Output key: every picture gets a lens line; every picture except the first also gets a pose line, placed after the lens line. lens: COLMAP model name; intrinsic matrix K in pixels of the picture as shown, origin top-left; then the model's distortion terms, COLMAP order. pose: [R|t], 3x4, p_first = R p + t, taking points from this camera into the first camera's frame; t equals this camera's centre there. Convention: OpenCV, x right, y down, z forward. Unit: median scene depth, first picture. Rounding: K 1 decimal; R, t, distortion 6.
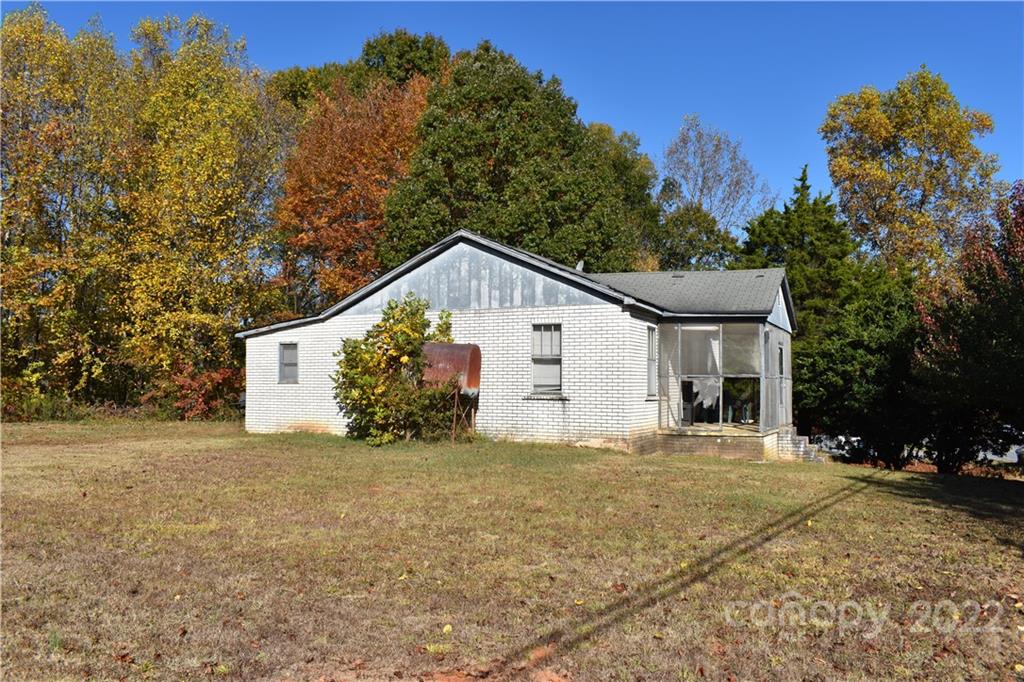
lens RADIAL K [[799.8, 0, 512.0], [0, 799.8, 341.0], [0, 0, 1]] dist [-0.063448, 0.005903]
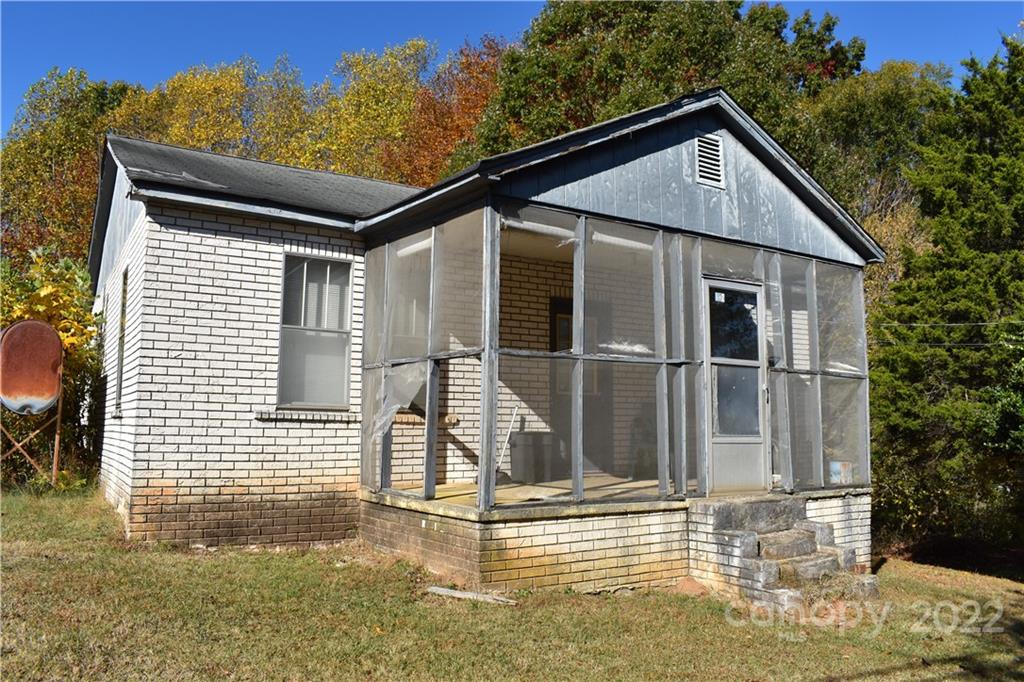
lens RADIAL K [[799.8, 0, 512.0], [0, 799.8, 341.0], [0, 0, 1]] dist [-0.063448, 0.005903]
pose [[0.858382, -0.054666, -0.510091, 0.485443], [0.024520, 0.997542, -0.065644, 0.060542], [0.512425, 0.043840, 0.857612, 0.662256]]
